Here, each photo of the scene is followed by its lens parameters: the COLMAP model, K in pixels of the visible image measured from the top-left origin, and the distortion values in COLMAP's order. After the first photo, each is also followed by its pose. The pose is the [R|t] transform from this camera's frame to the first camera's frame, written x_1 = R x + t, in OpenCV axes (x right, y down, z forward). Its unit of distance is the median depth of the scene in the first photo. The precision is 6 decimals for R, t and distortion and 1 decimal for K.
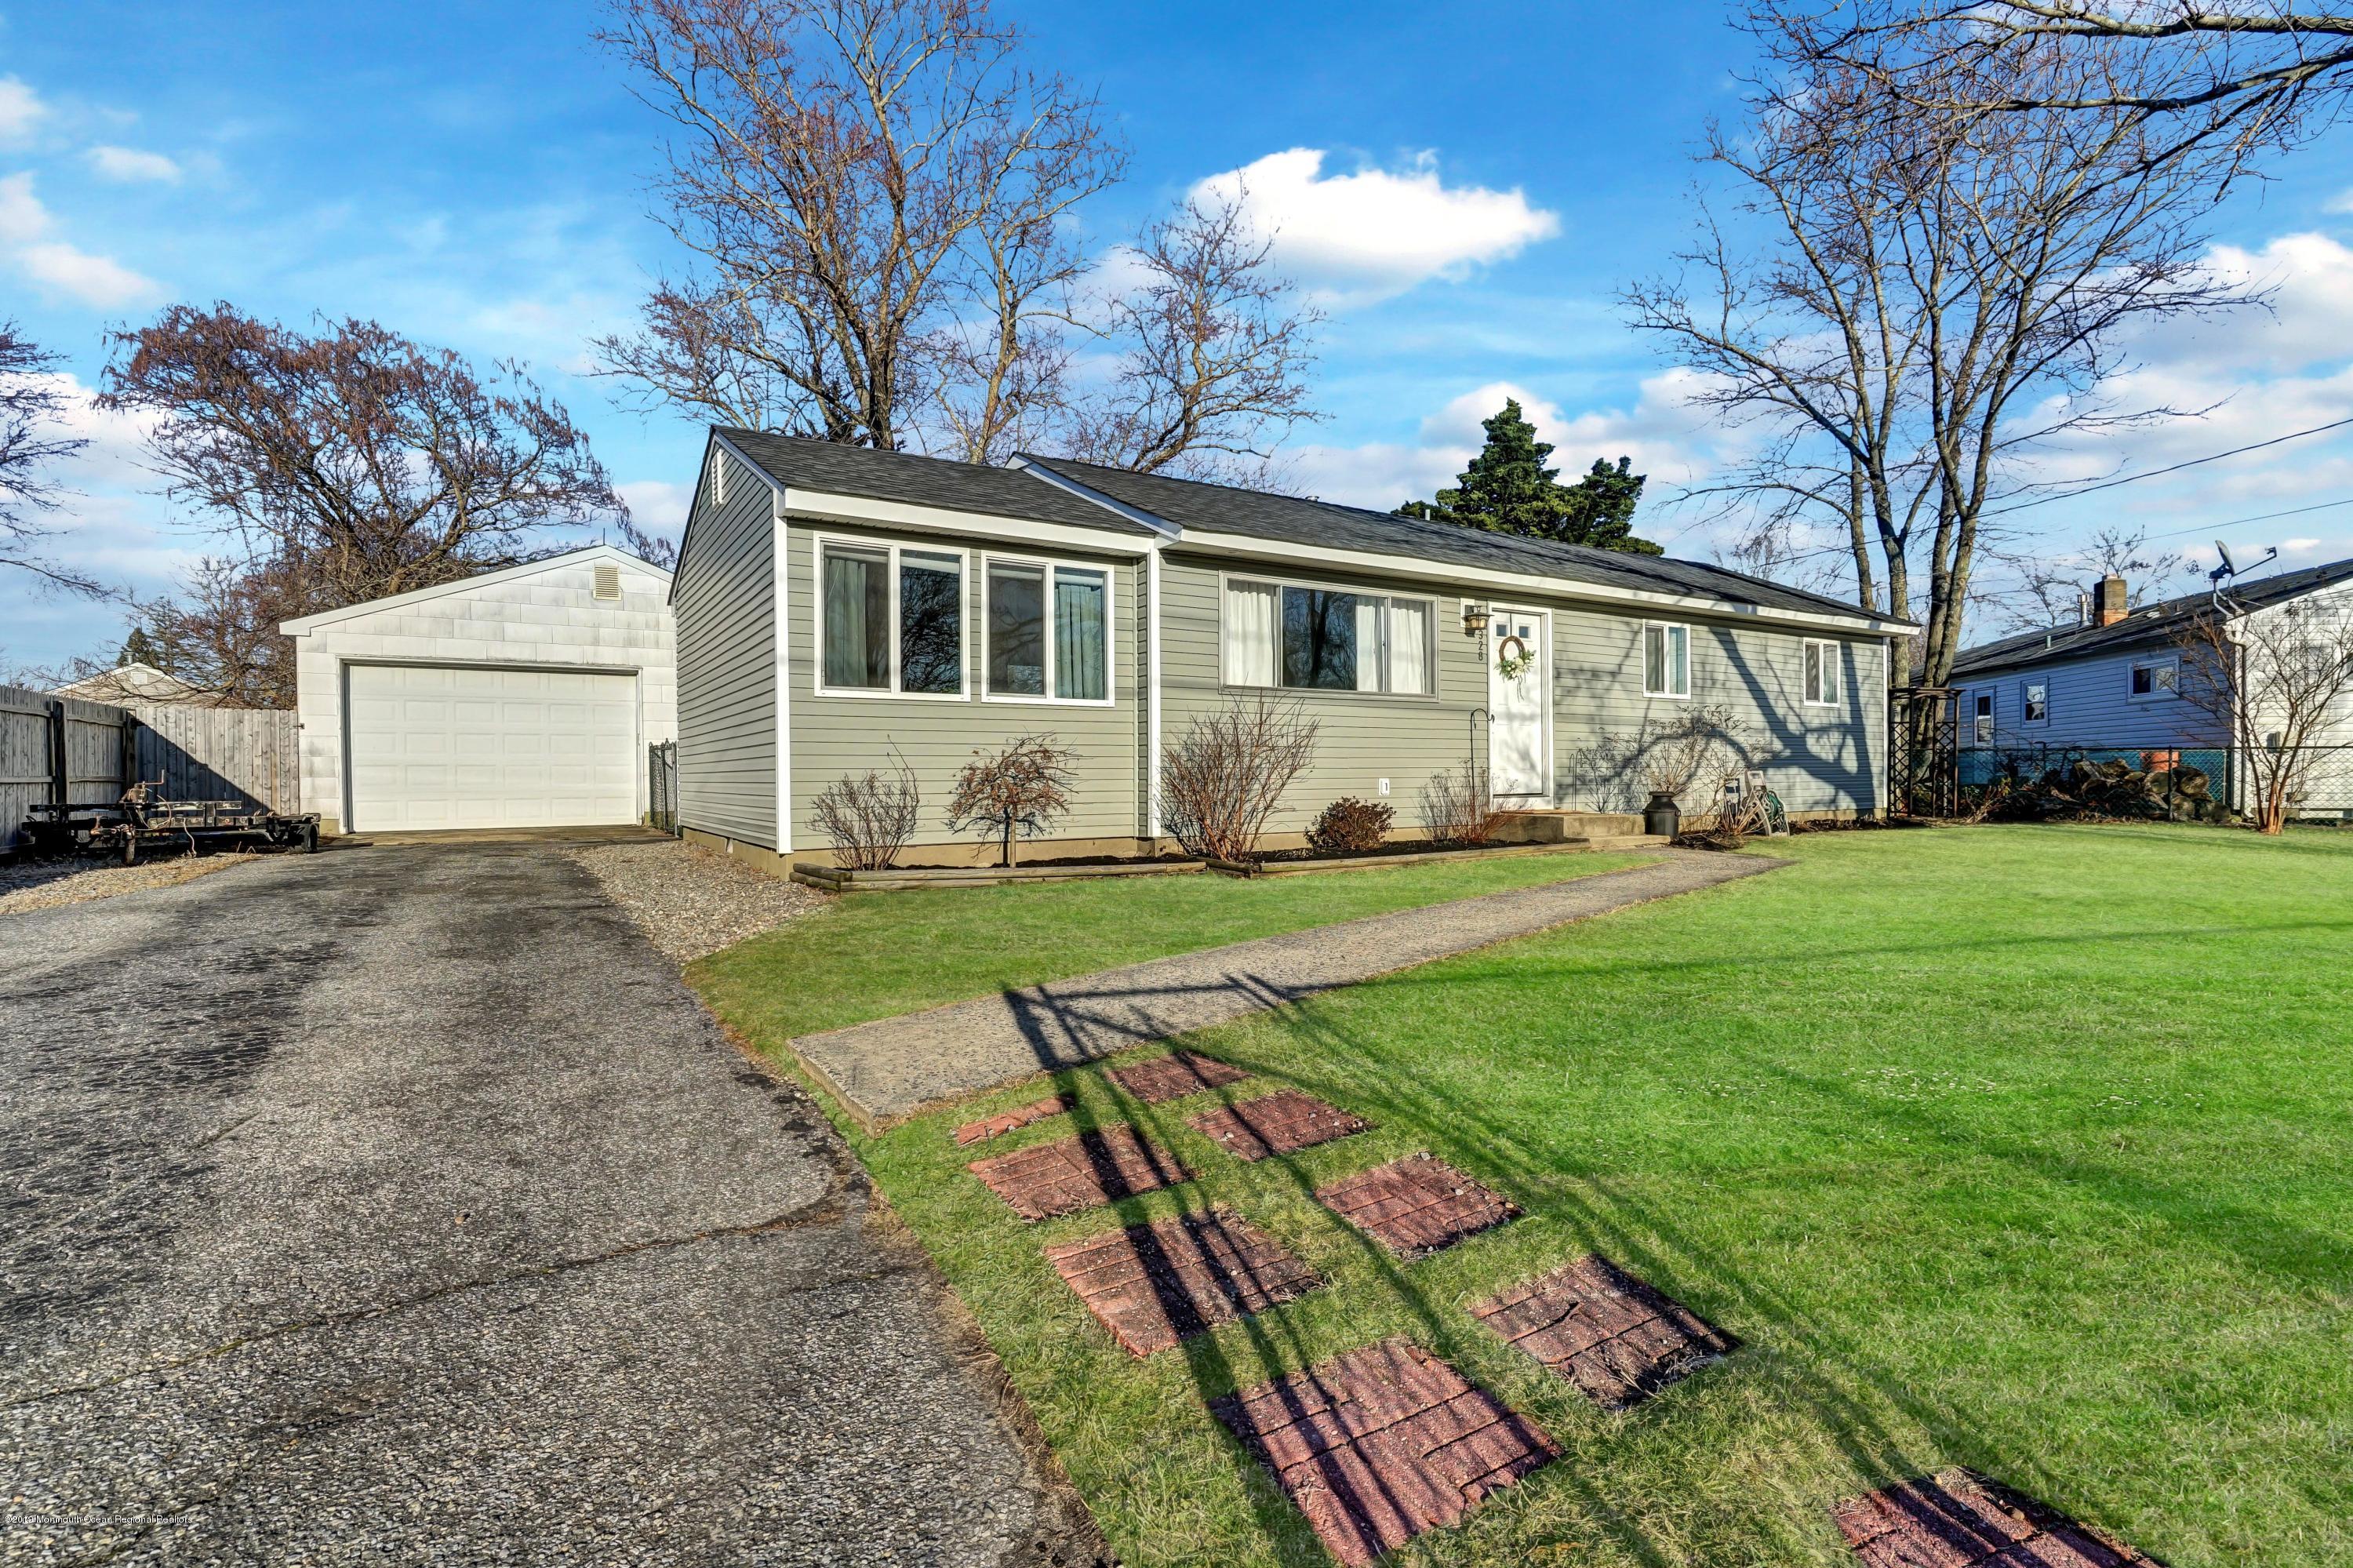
lens RADIAL K [[1076.1, 0, 1186.6], [0, 1076.1, 796.0], [0, 0, 1]] dist [-0.021491, 0.000093]
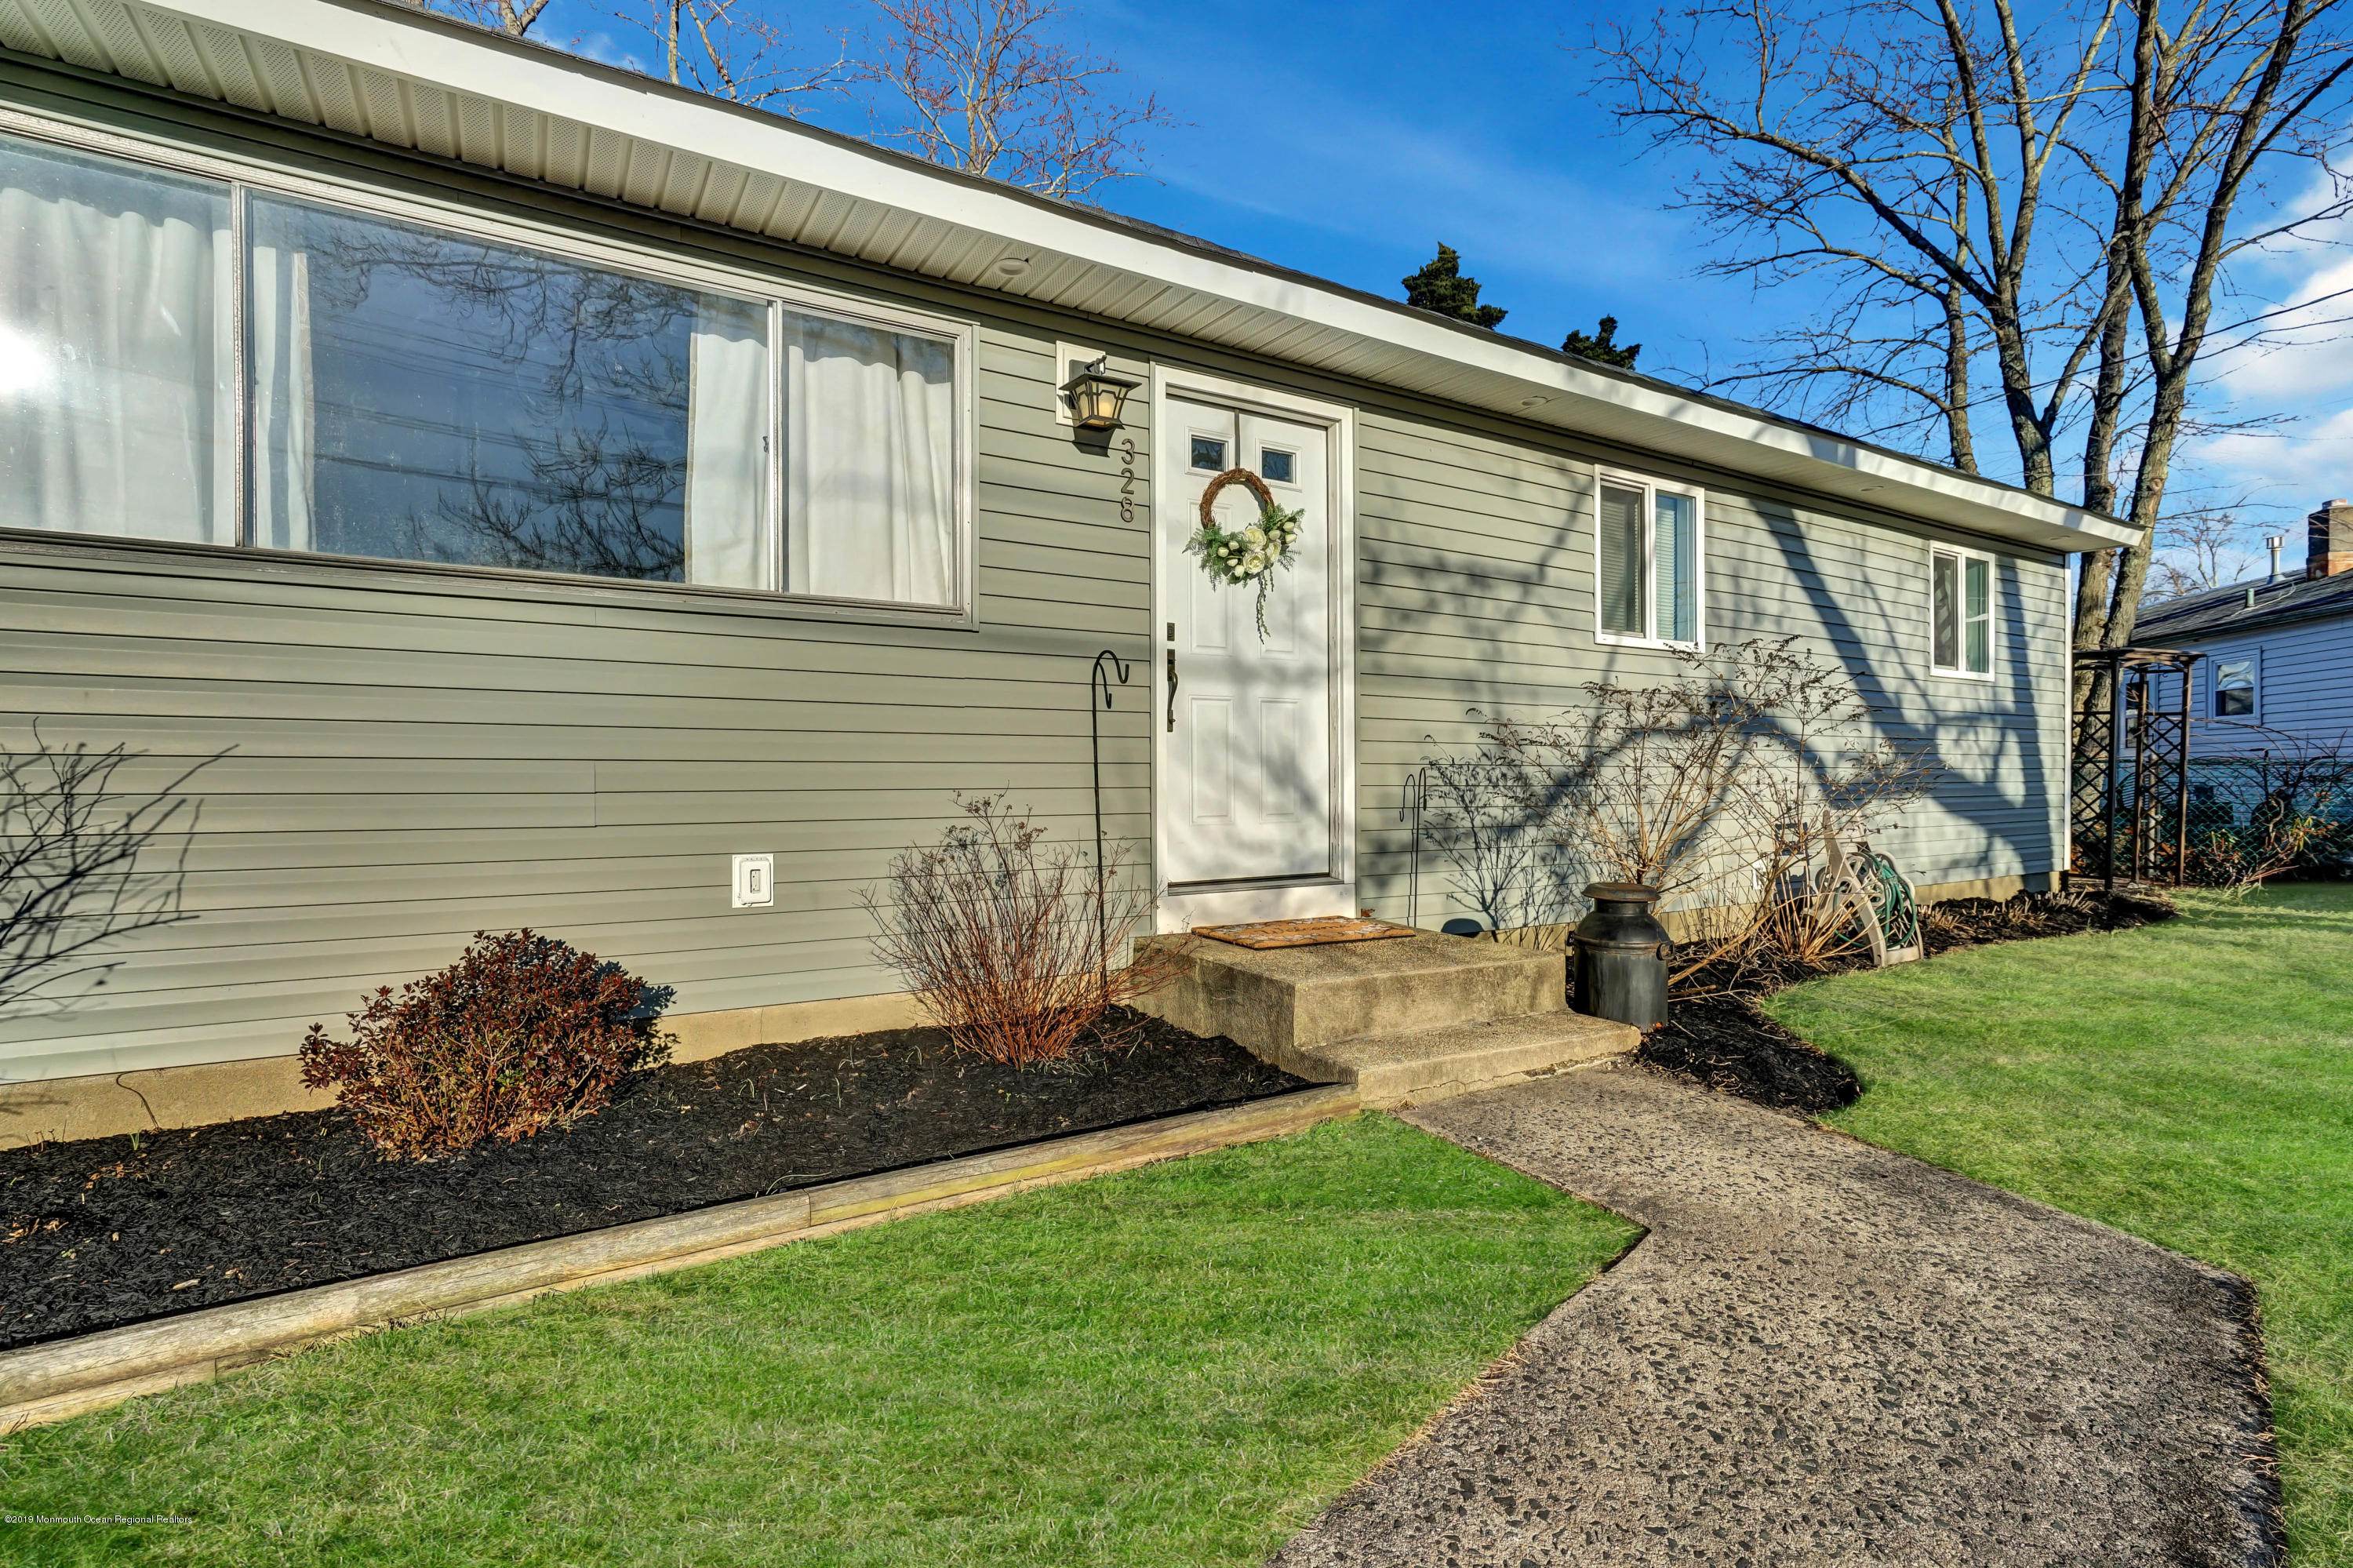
lens RADIAL K [[1076.1, 0, 1164.9], [0, 1076.1, 770.0], [0, 0, 1]] dist [-0.021491, 0.000093]
pose [[0.999487, 0.009703, -0.030533, 0.250365], [-0.010291, 0.999763, -0.019163, -0.027726], [0.030339, 0.019468, 0.999350, 0.529564]]
